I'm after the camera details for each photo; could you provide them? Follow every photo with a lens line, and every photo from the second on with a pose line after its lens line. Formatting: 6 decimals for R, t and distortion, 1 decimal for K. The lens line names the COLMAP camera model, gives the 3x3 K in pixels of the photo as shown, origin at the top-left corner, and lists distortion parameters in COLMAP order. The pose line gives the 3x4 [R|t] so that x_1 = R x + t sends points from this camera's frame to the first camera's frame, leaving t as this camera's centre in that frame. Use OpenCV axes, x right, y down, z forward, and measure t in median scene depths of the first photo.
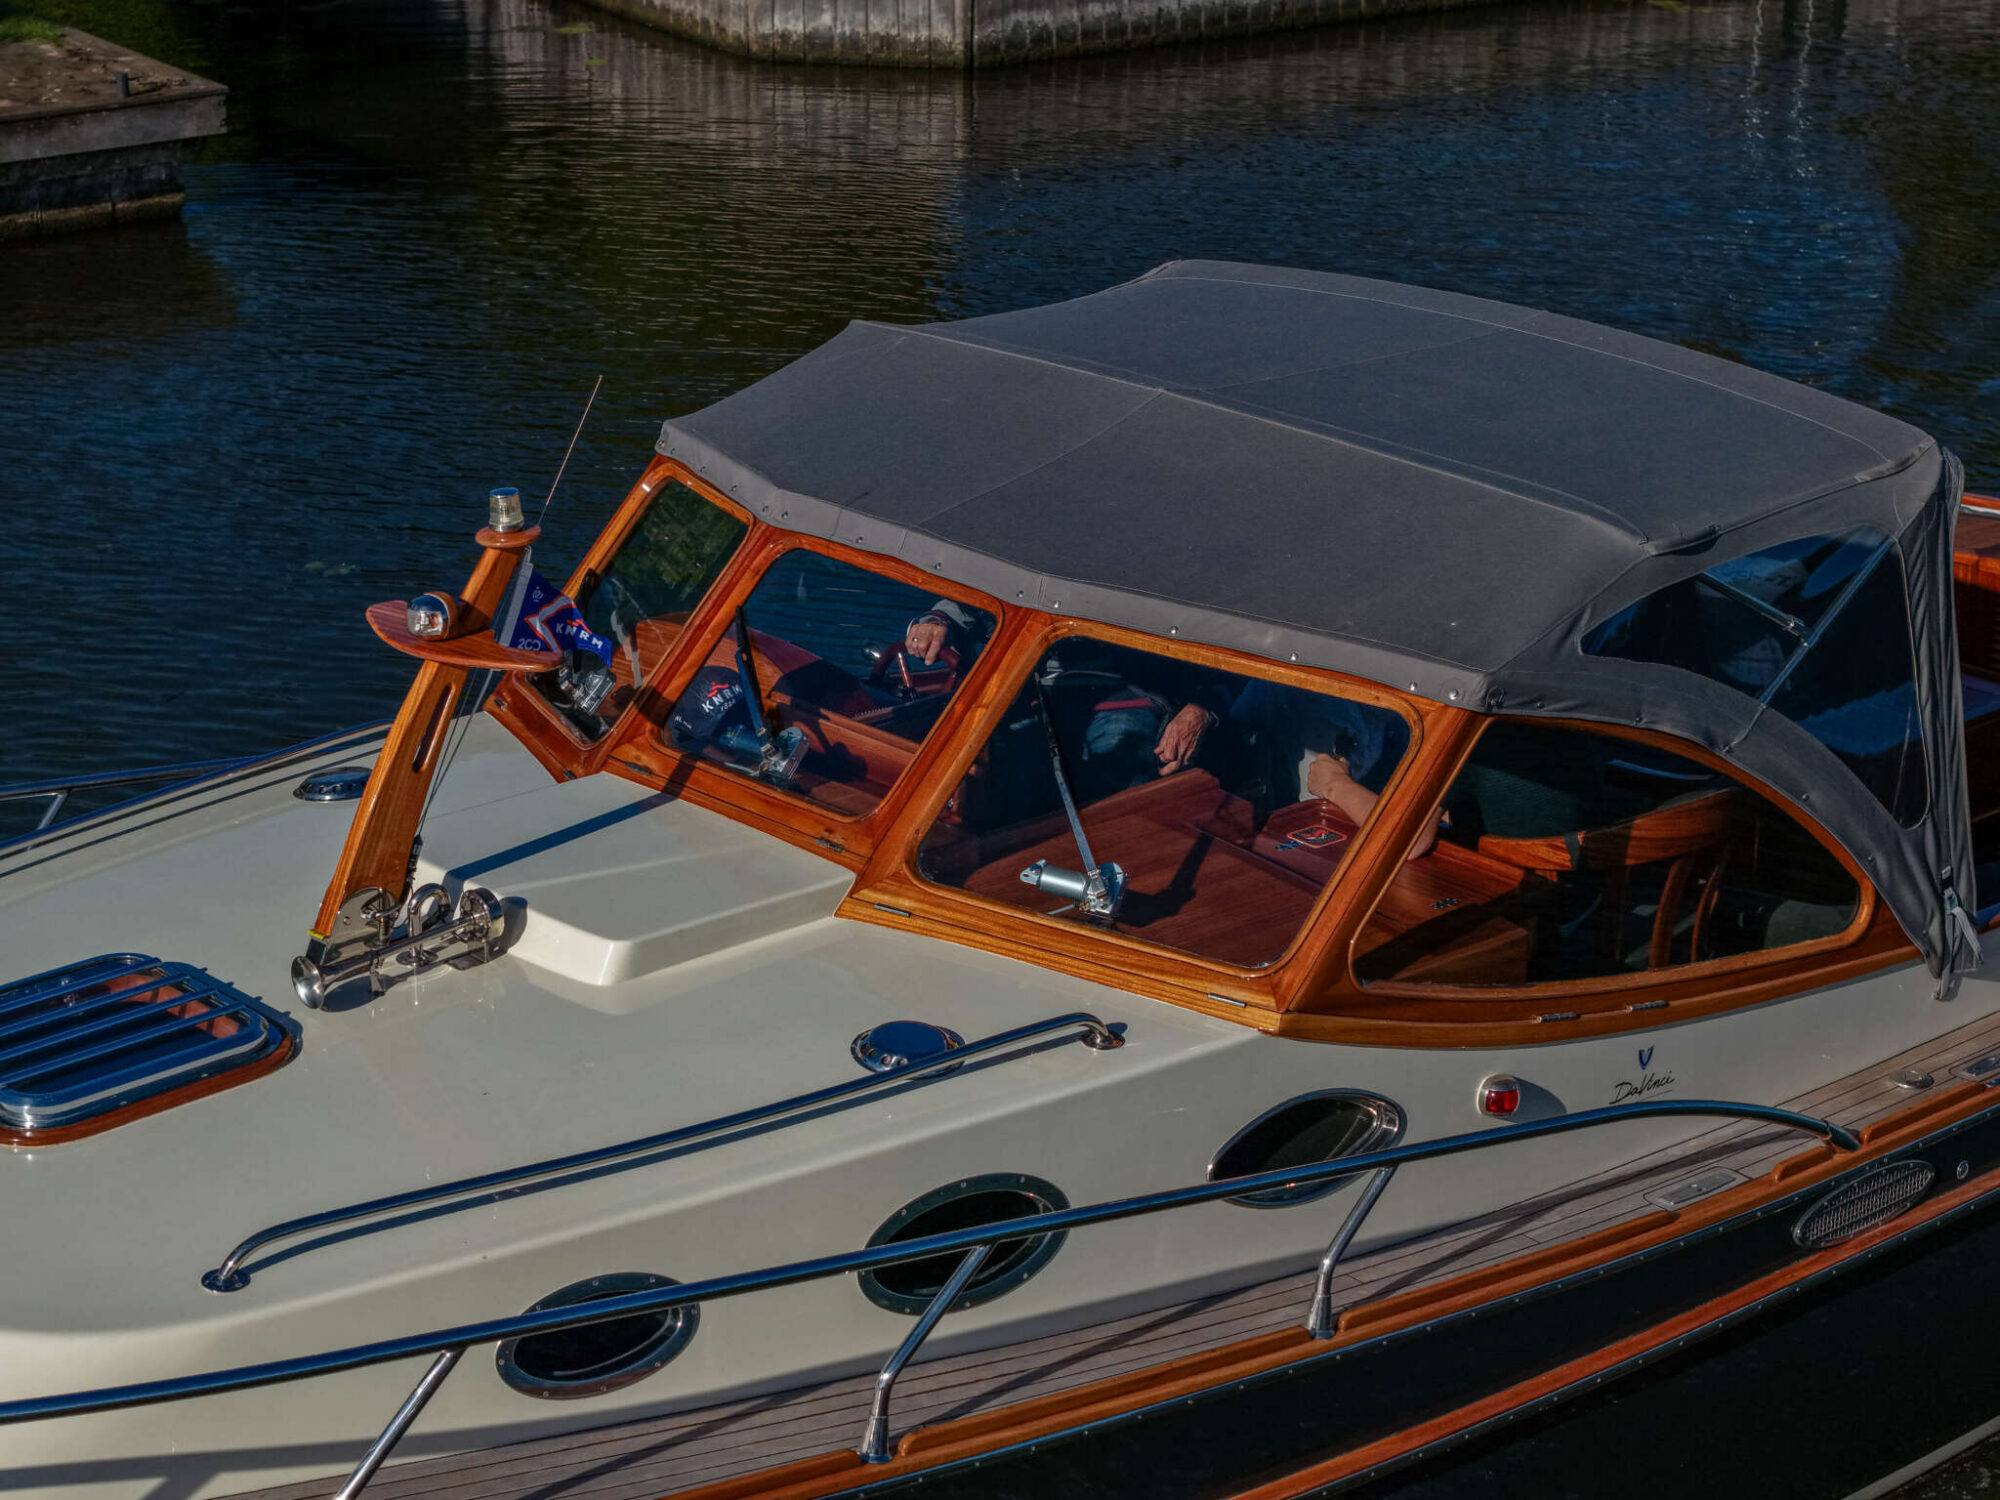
lens RADIAL K [[4121.2, 0, 1000.4], [0, 4121.2, 743.5], [0, 0, 1]] dist [-0.110141, 0.000000]
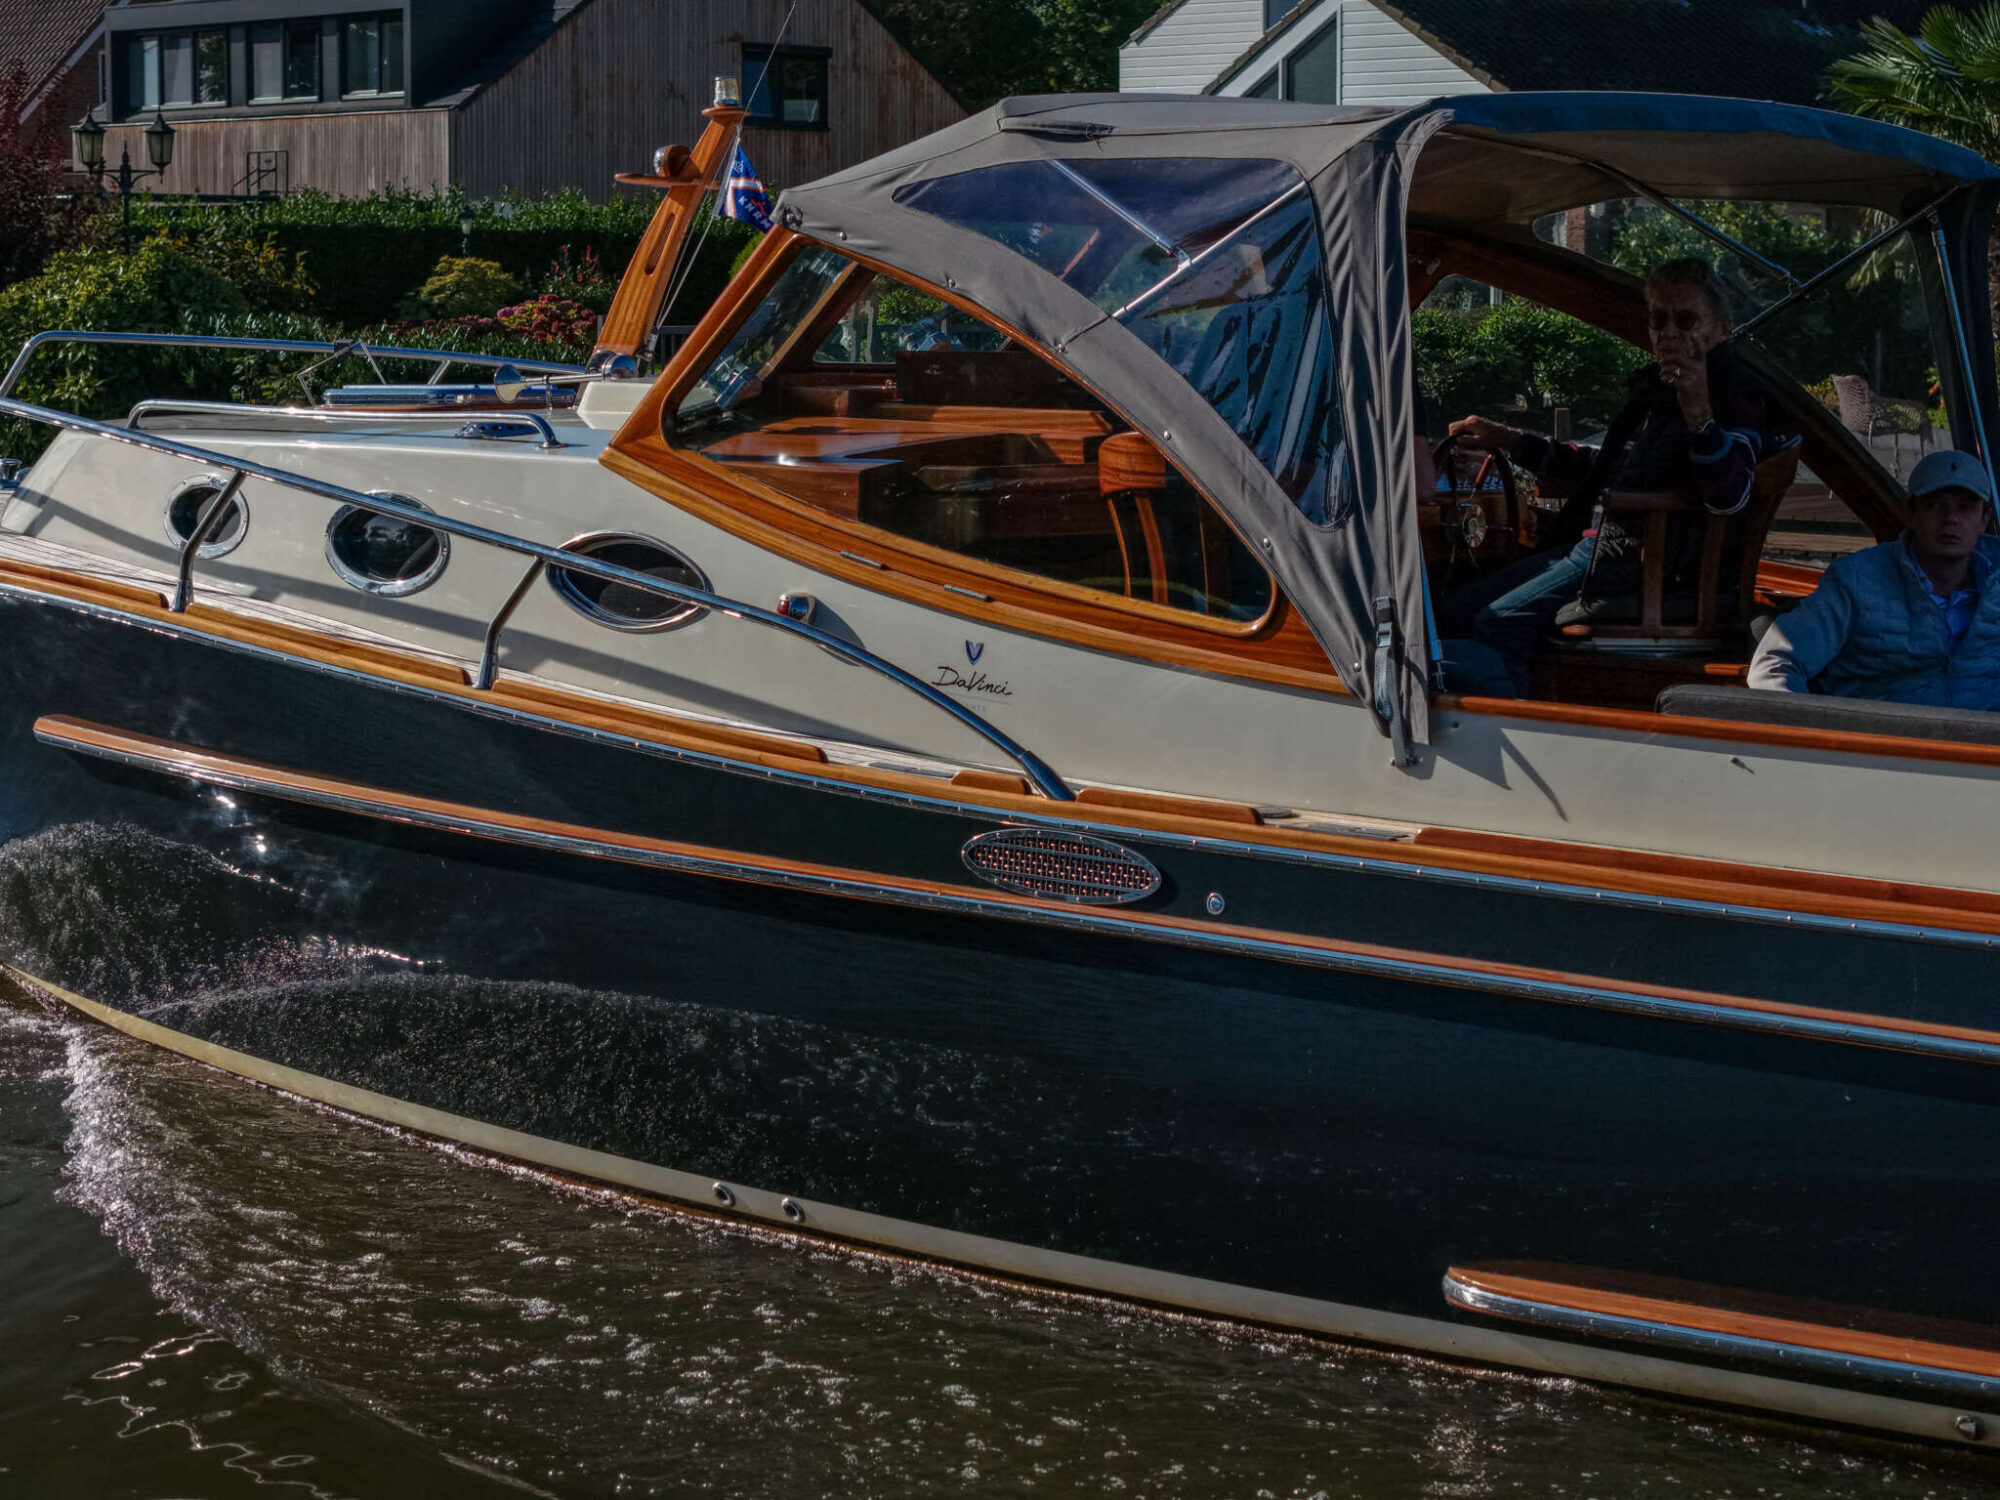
lens RADIAL K [[4121.2, 0, 999.8], [0, 4121.2, 753.7], [0, 0, 1]] dist [-0.110141, 0.000000]
pose [[0.168673, 0.100815, -0.980503, 1.098898], [-0.340852, 0.939351, 0.037948, 0.057570], [0.924862, 0.327805, 0.192806, 0.793008]]
